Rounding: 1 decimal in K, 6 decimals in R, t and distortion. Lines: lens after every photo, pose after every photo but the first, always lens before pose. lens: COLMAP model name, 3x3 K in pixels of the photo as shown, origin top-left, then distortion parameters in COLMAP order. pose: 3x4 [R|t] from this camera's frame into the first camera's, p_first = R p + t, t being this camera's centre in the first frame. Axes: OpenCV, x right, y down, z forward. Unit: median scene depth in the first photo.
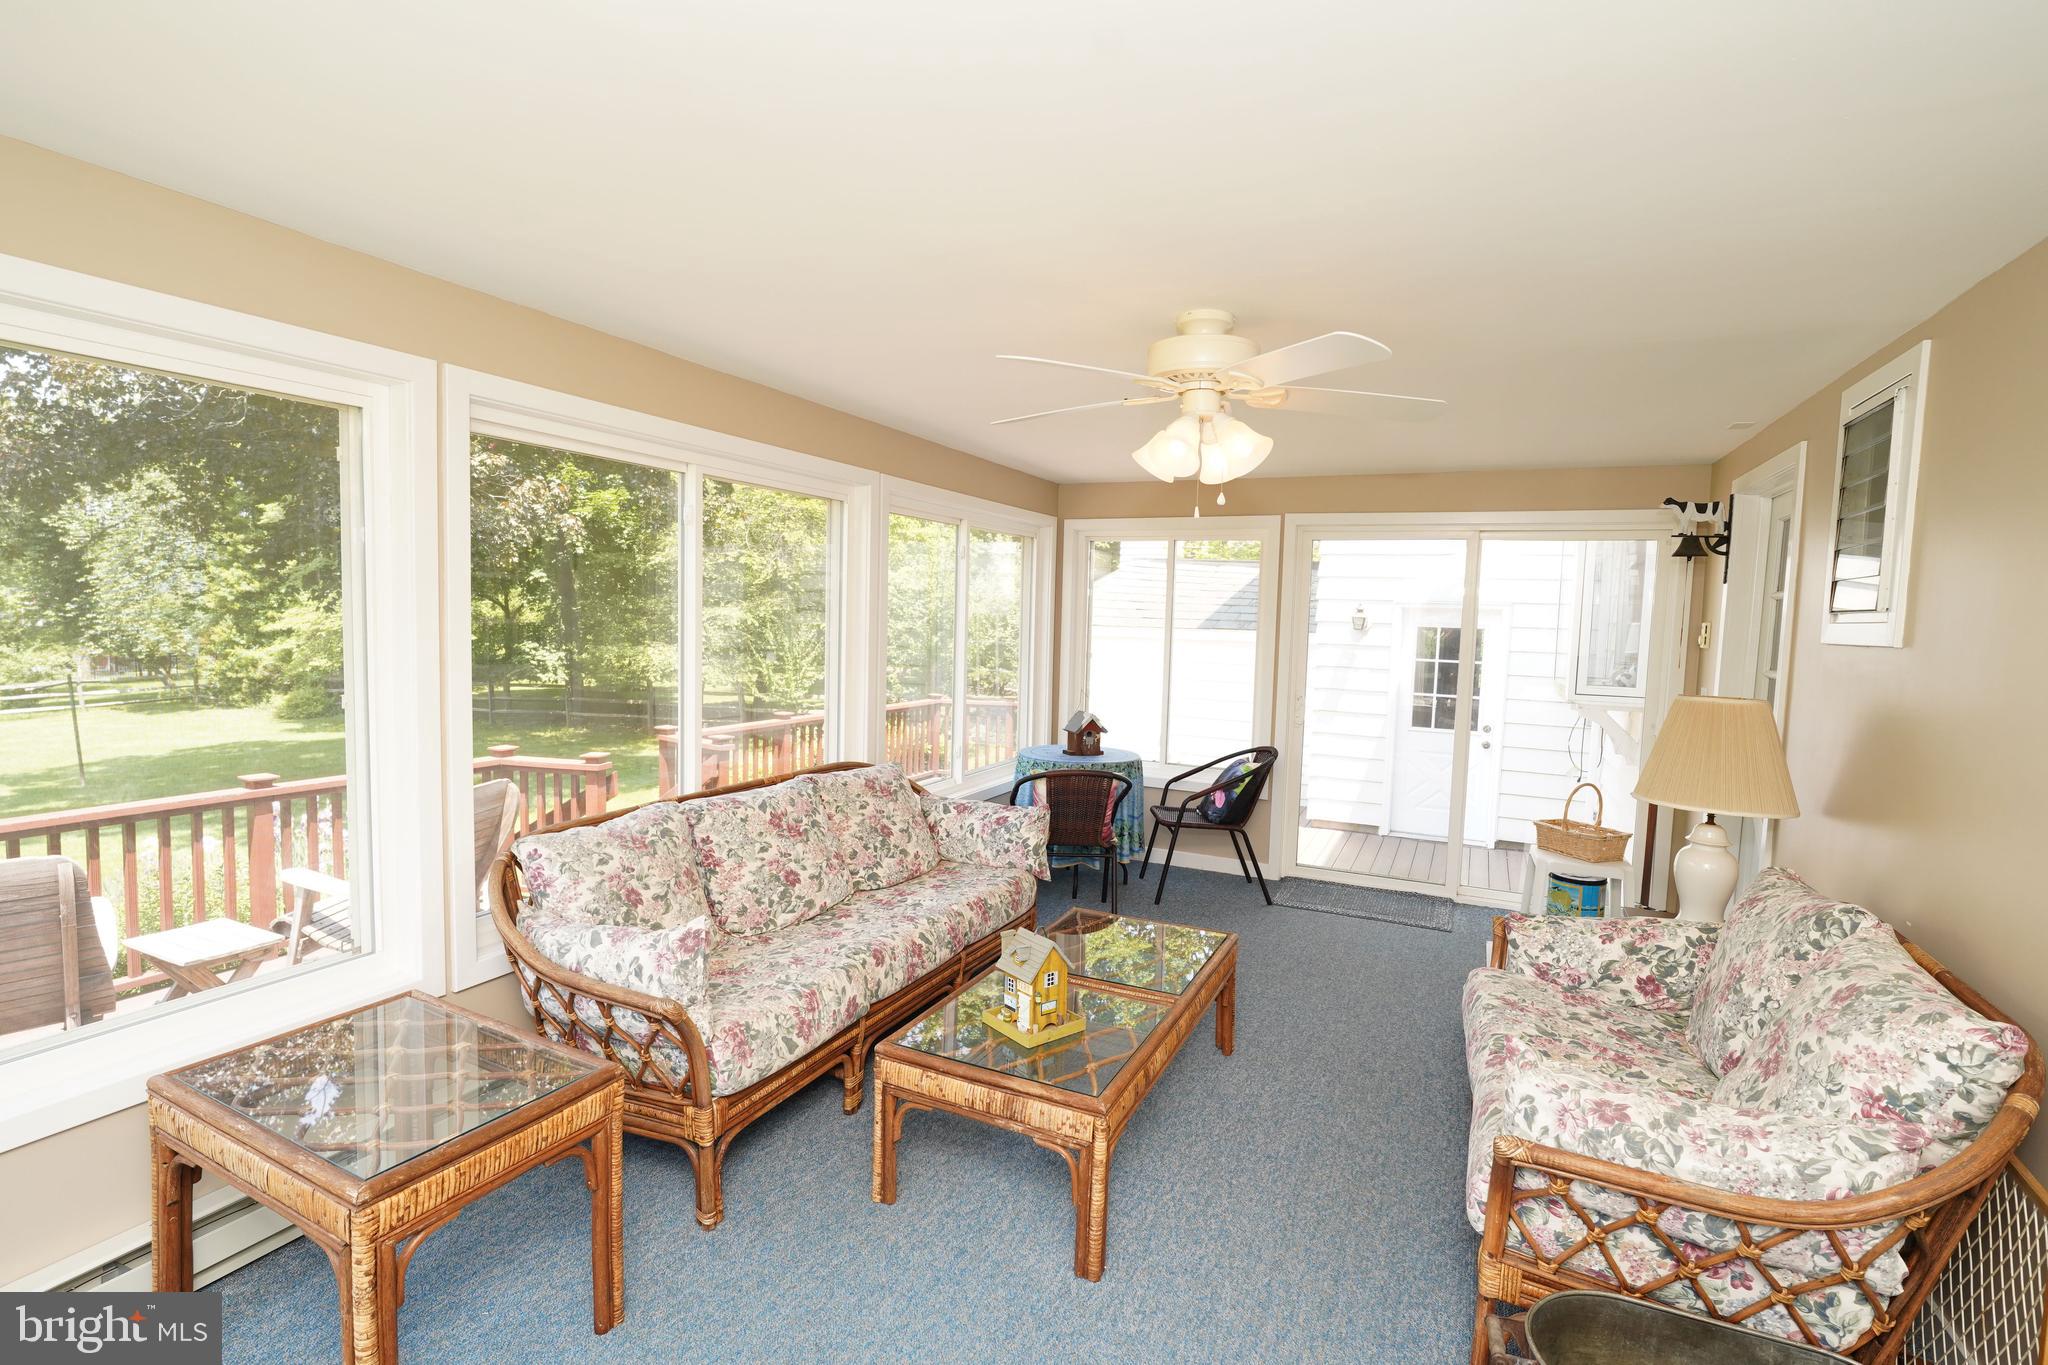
lens RADIAL K [[951.5, 0, 1022.5], [0, 951.5, 682.4], [0, 0, 1]] dist [-0.012815, -0.000404]
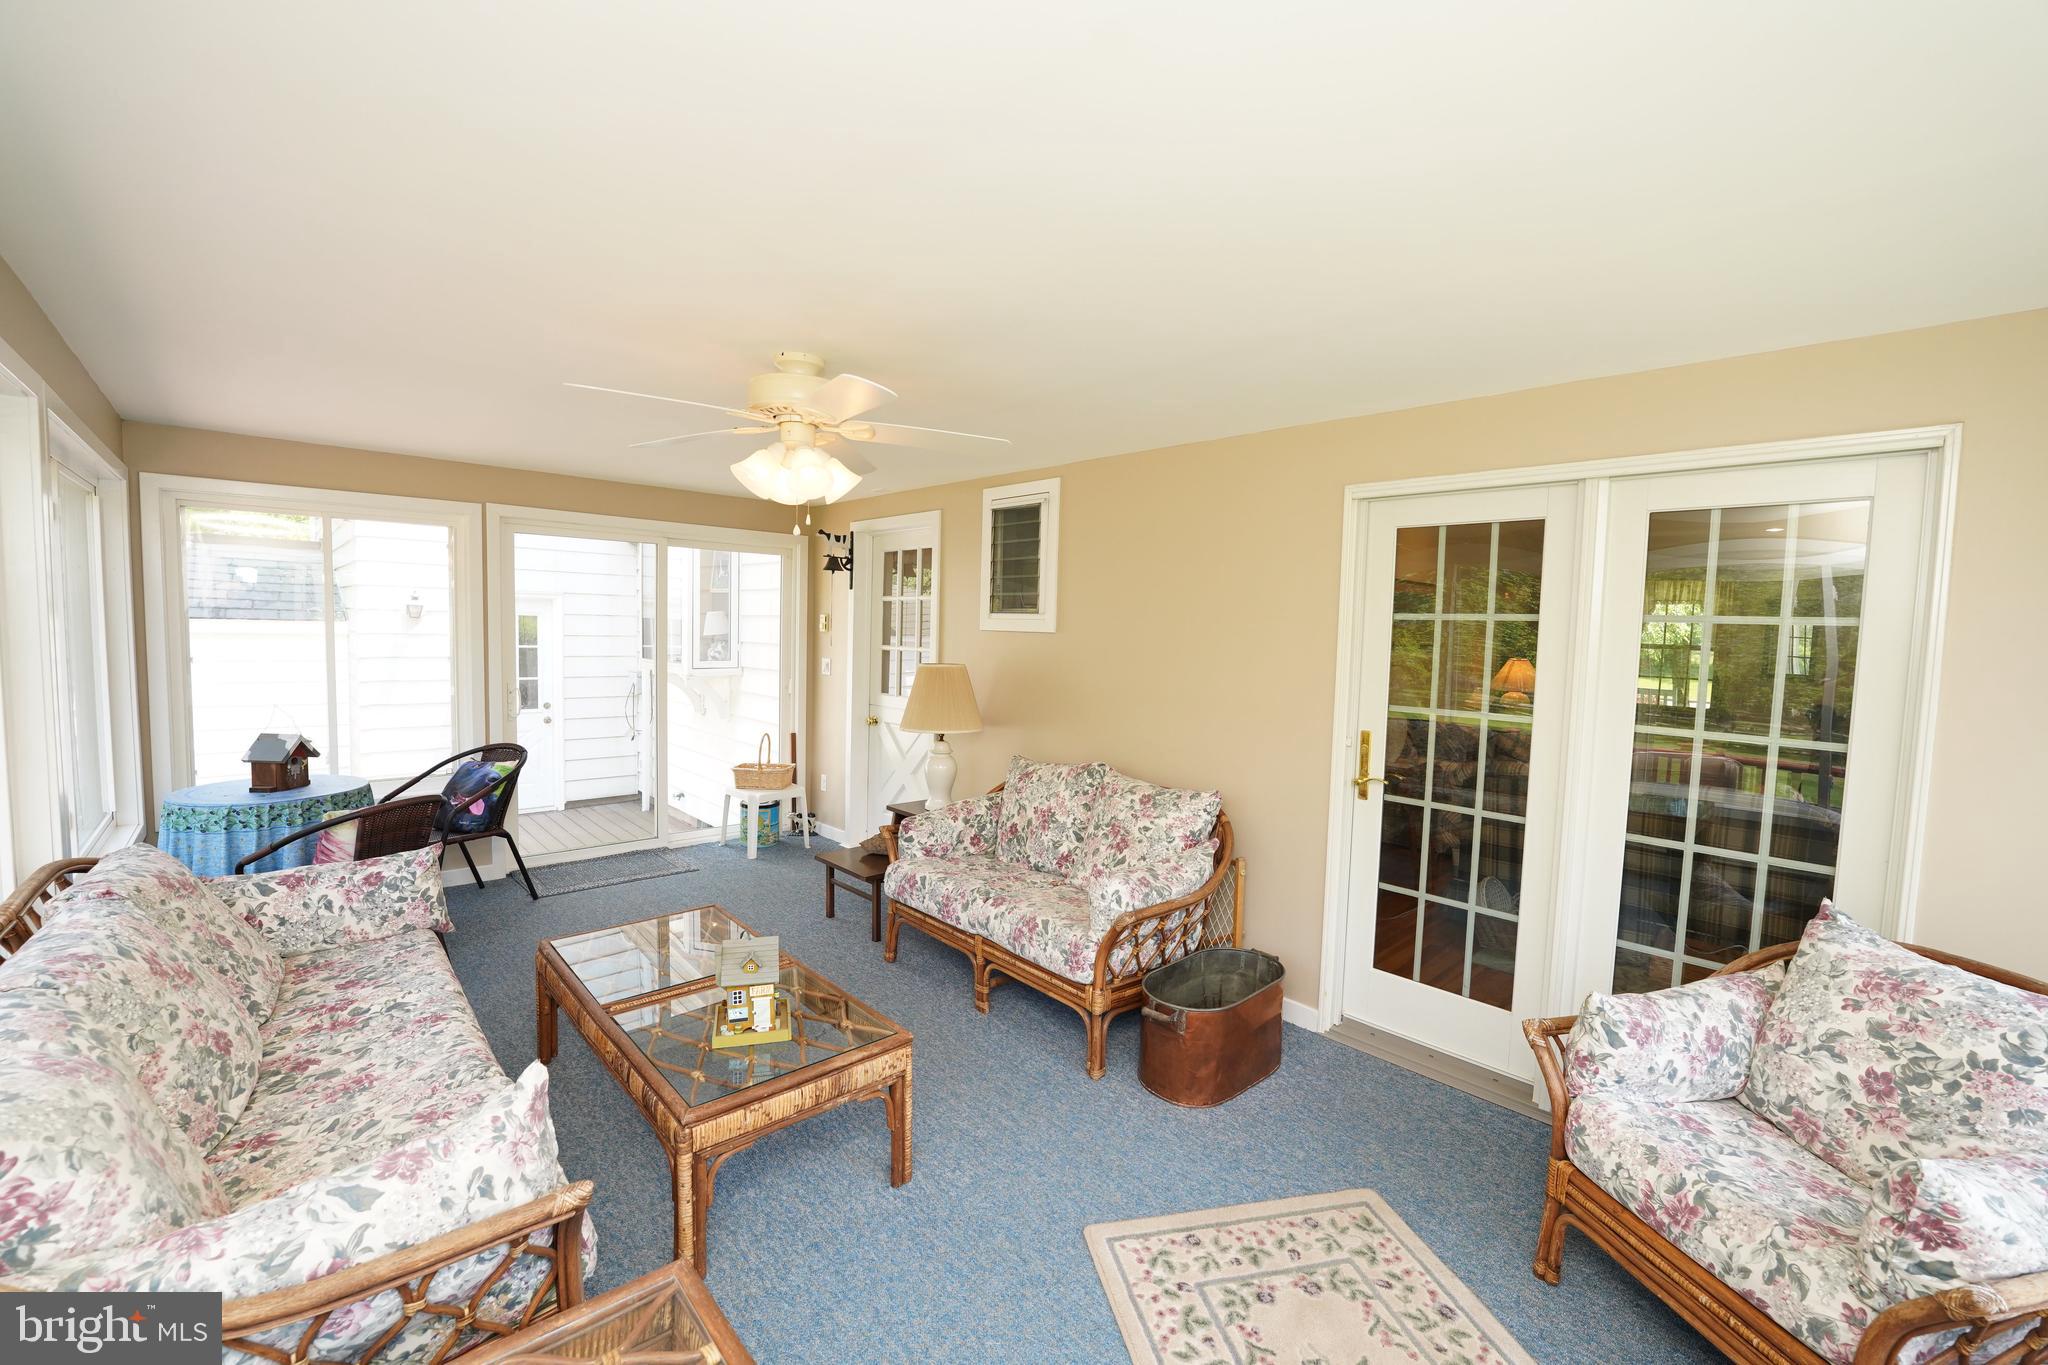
lens RADIAL K [[831.7, 0, 1026.8], [0, 831.7, 681.9], [0, 0, 1]] dist [-0.027879, 0.001898]
pose [[0.367302, -0.081251, 0.926546, -0.525947], [0.050618, 0.996447, 0.067315, -0.040697], [-0.928724, 0.022175, 0.370109, 0.307950]]
